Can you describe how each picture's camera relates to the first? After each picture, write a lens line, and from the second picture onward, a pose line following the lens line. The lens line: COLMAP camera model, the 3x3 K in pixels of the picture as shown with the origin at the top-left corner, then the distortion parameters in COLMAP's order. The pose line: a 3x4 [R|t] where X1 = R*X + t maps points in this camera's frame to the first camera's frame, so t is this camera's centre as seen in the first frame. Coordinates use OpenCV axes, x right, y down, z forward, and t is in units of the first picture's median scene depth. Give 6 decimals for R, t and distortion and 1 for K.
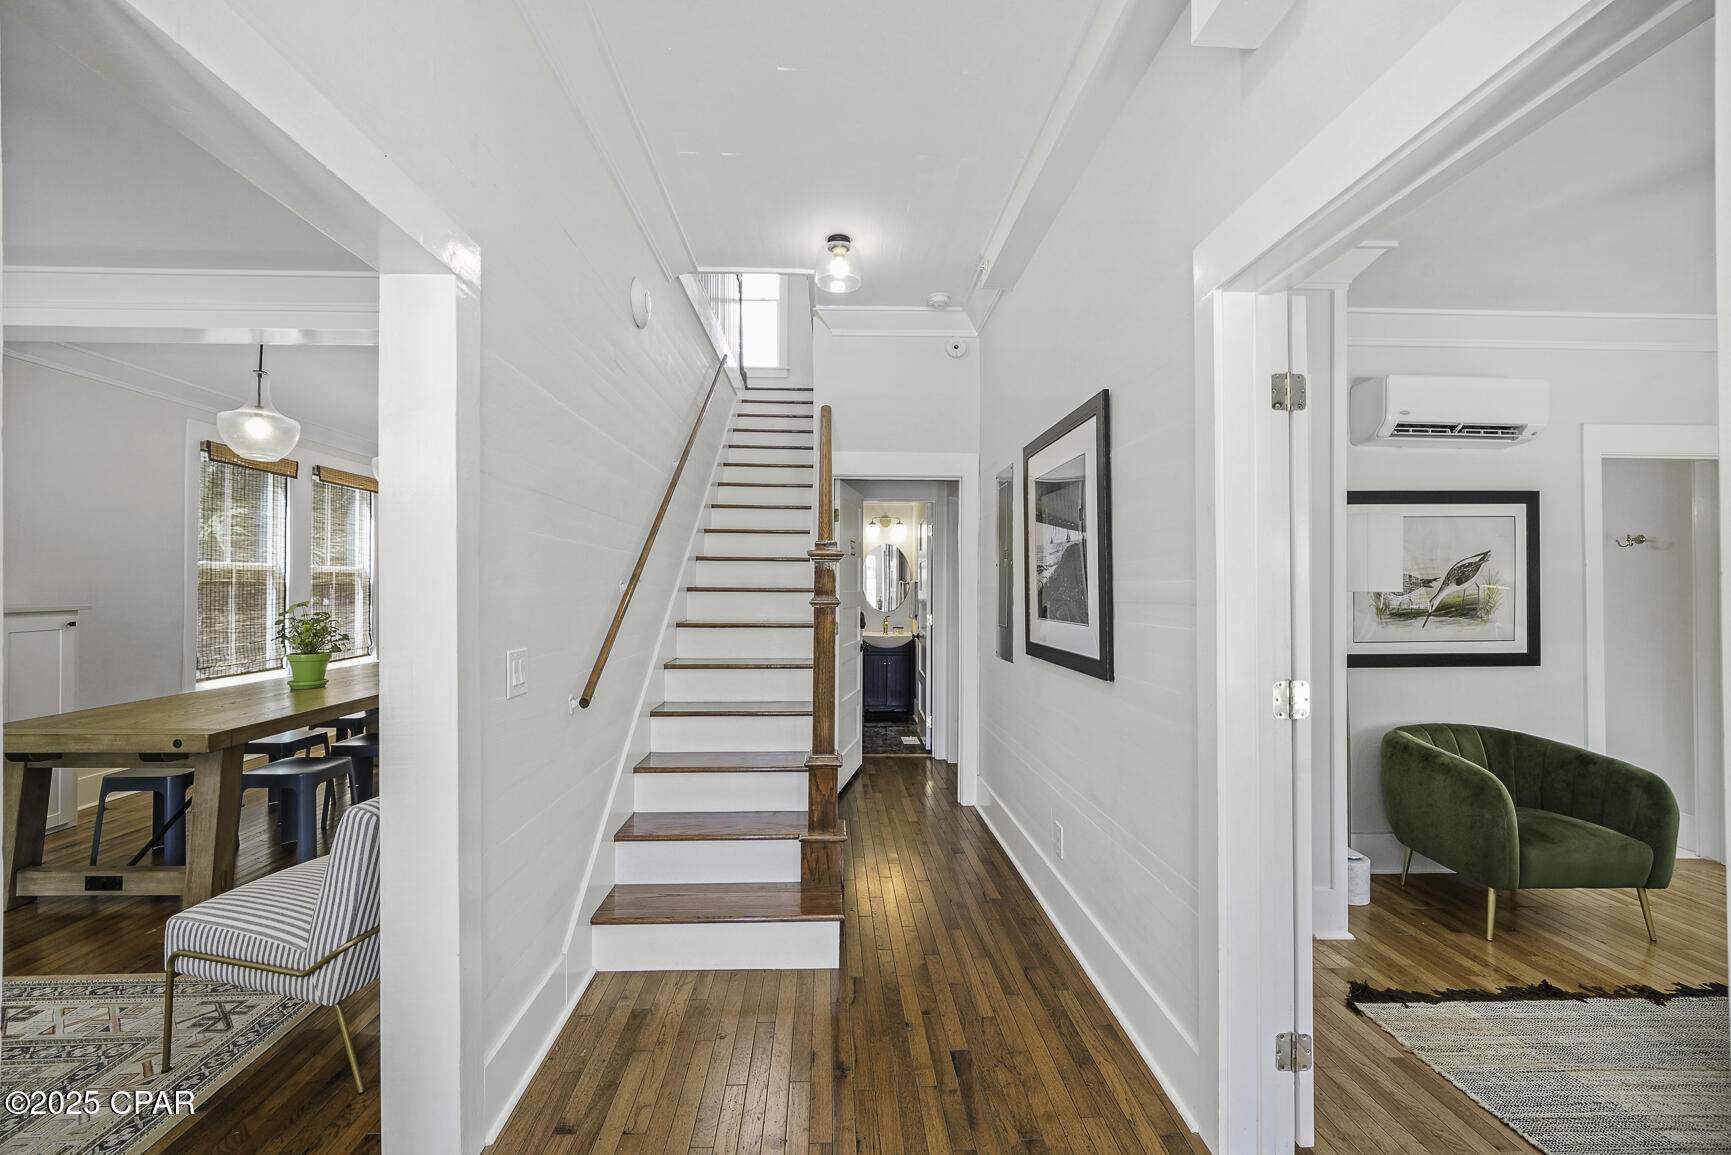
lens RADIAL K [[689.6, 0, 856.1], [0, 689.6, 583.1], [0, 0, 1]] dist [-0.000266, 0.000002]
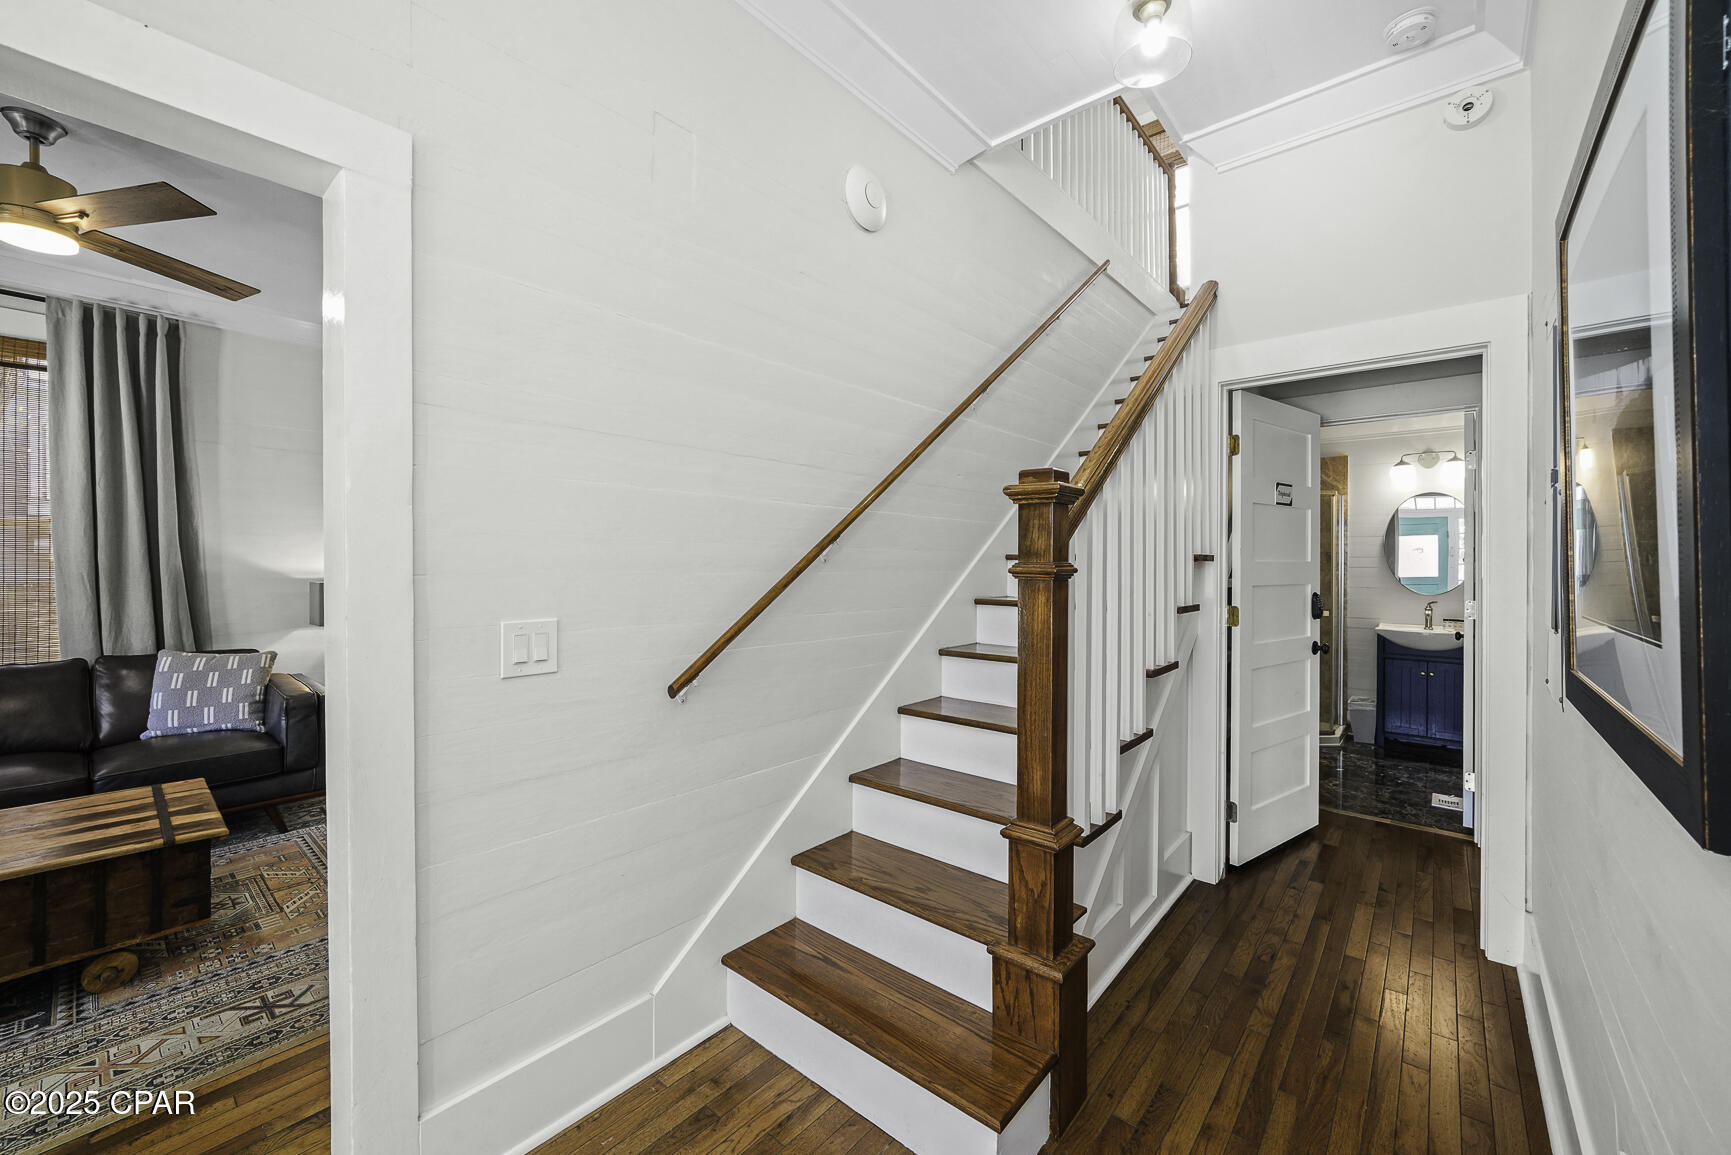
lens RADIAL K [[664.5, 0, 865.5], [0, 664.5, 577.5], [0, 0, 1]] dist [-0.000155, -0.000067]
pose [[0.729783, 0.002348, -0.683675, 0.156100], [0.011880, 0.999800, 0.016114, 0.014123], [0.683576, -0.019882, 0.729609, 0.308264]]
